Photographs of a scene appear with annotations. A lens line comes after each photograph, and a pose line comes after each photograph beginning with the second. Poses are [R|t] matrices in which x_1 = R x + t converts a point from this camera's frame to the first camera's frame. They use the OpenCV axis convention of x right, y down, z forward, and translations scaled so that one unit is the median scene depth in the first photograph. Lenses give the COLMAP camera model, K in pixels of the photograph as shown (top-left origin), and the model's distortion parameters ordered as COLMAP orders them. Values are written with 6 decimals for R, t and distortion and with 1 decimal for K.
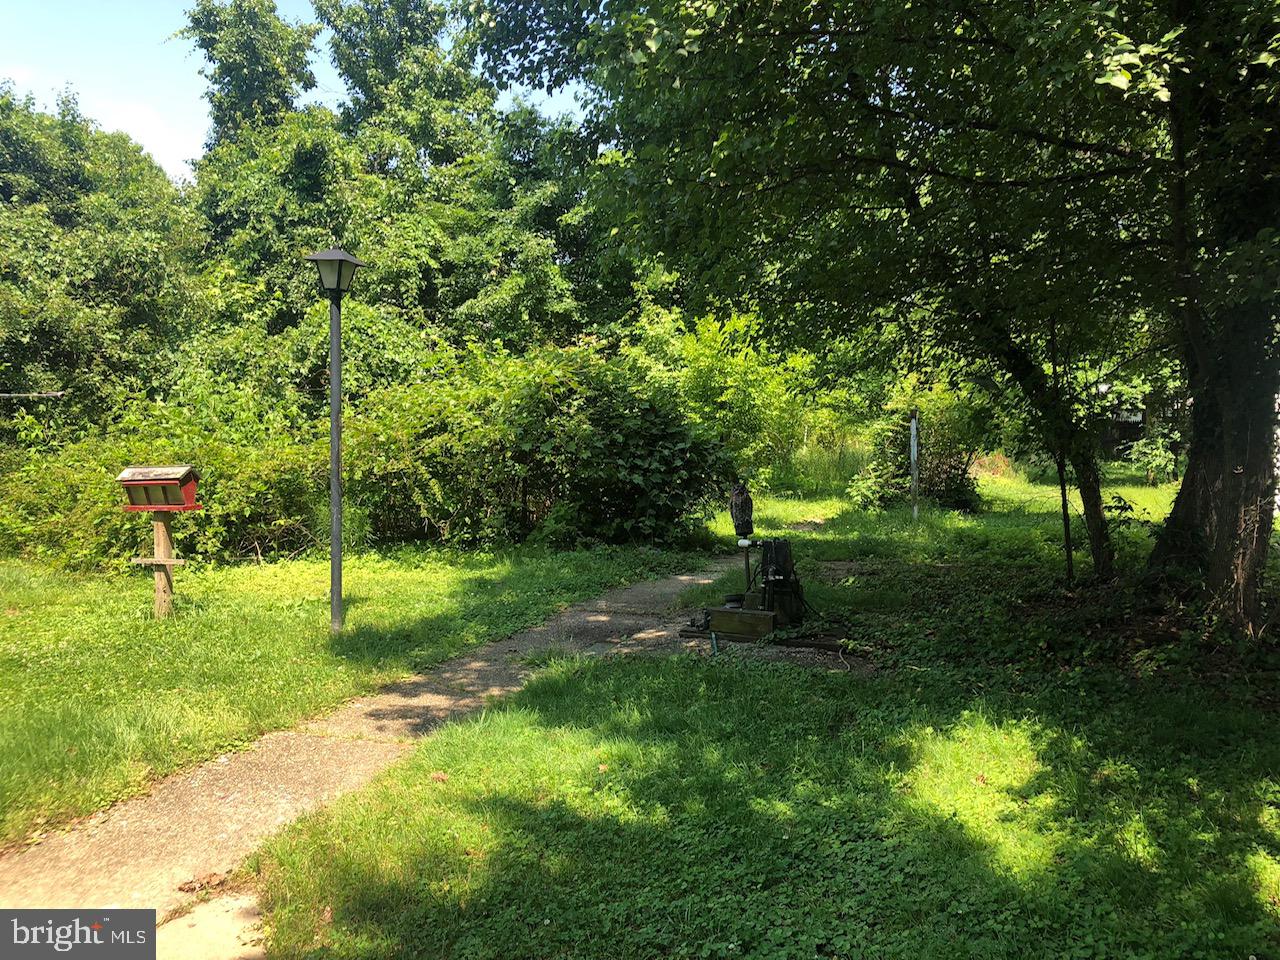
lens RADIAL K [[1044.9, 0, 642.1], [0, 1044.9, 465.6], [0, 0, 1]] dist [0.016766, 0.005193]
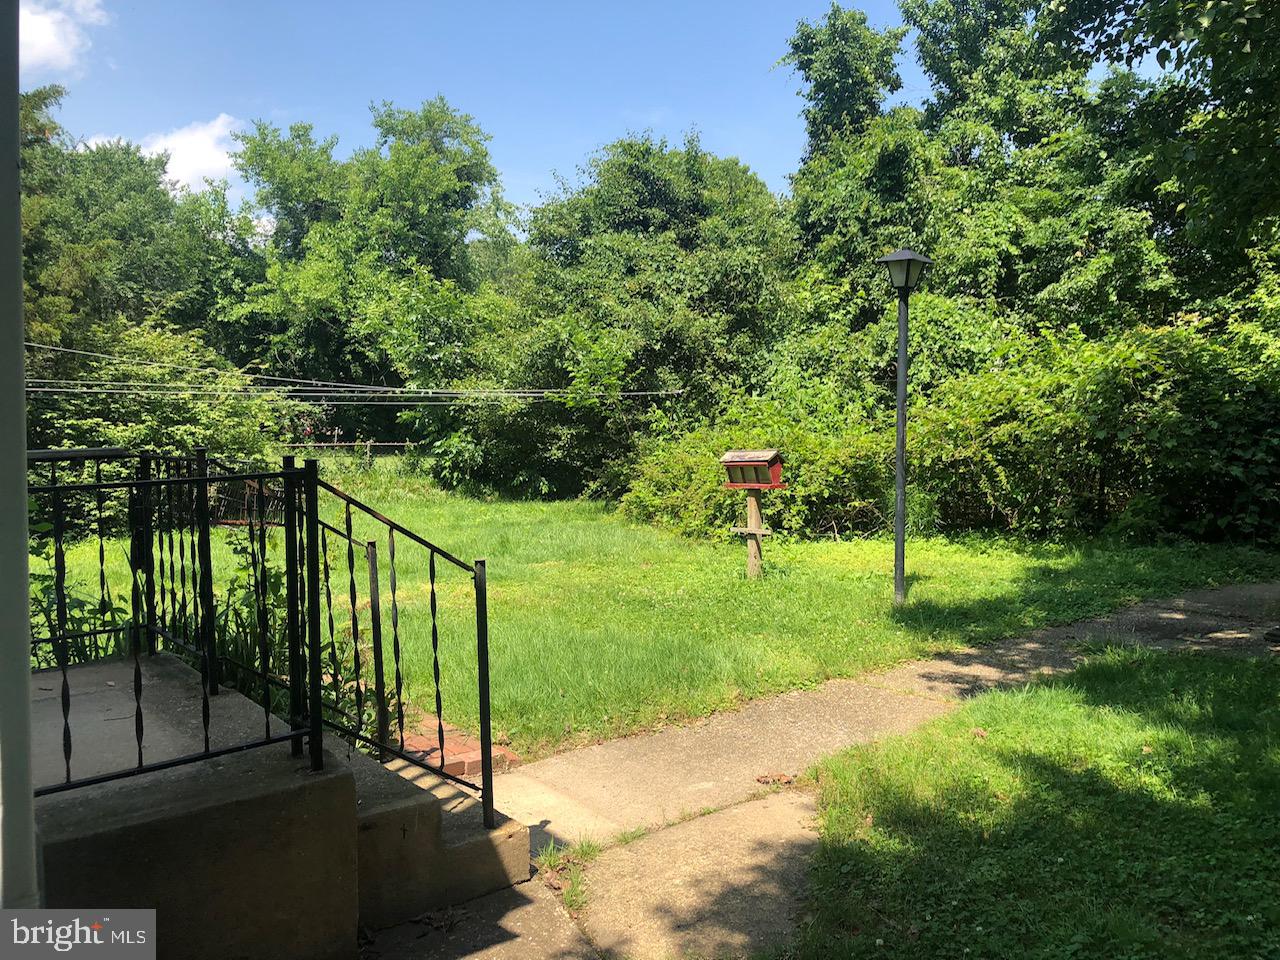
lens RADIAL K [[1043.6, 0, 640.0], [0, 1043.6, 480.0], [0, 0, 1]] dist [0.012460, 0.001264]
pose [[0.854856, 0.022075, -0.518395, 0.023866], [-0.011122, 0.999645, 0.024229, 0.004533], [0.518745, -0.014947, 0.854798, -0.040487]]
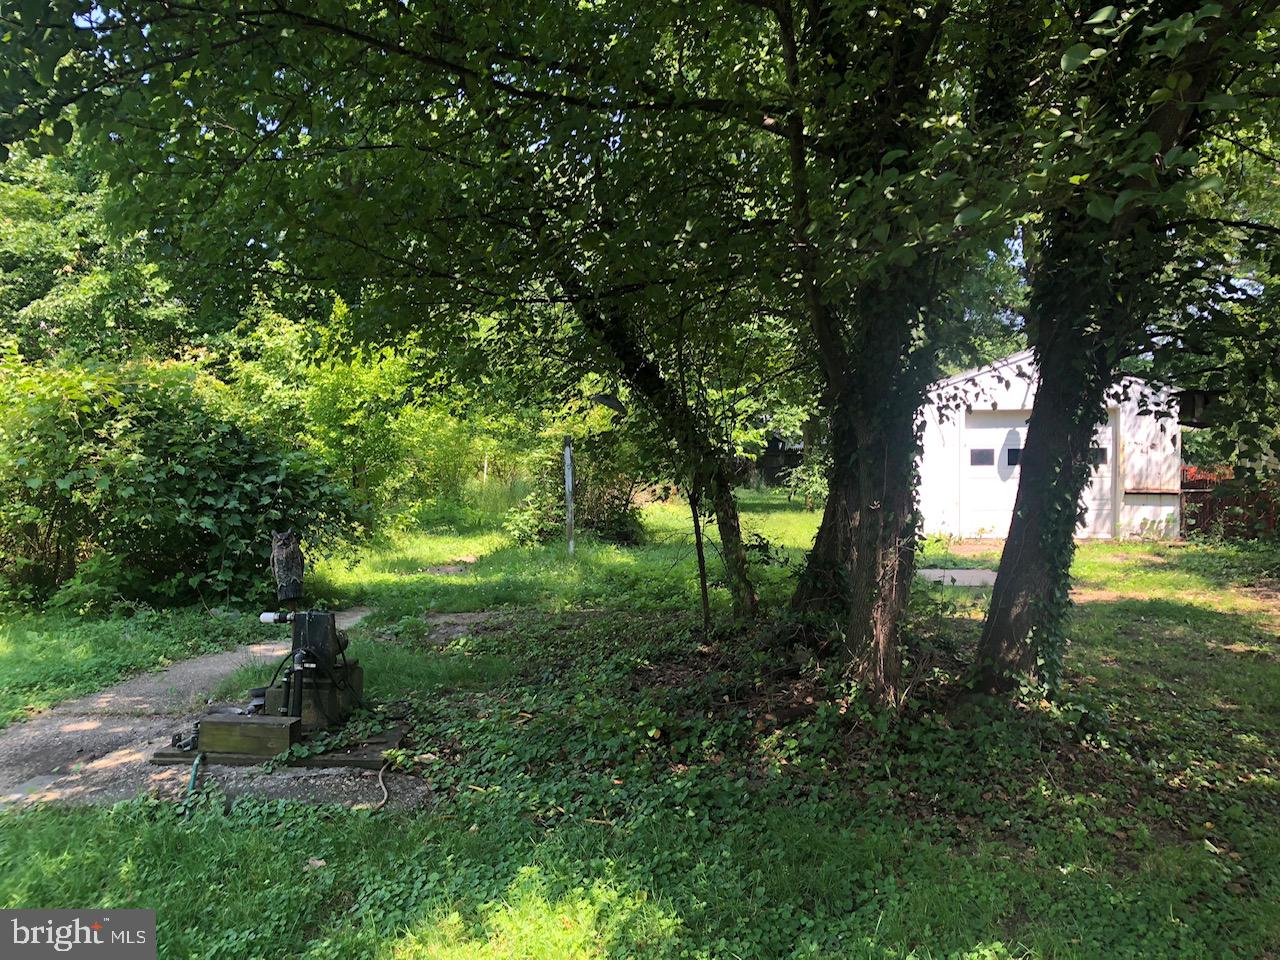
lens RADIAL K [[1043.6, 0, 640.0], [0, 1043.6, 480.0], [0, 0, 1]] dist [0.012460, 0.001264]
pose [[0.959875, -0.011194, 0.280204, 0.086115], [0.014944, 0.999825, -0.011250, -0.004749], [-0.280029, 0.014986, 0.959874, 0.142002]]
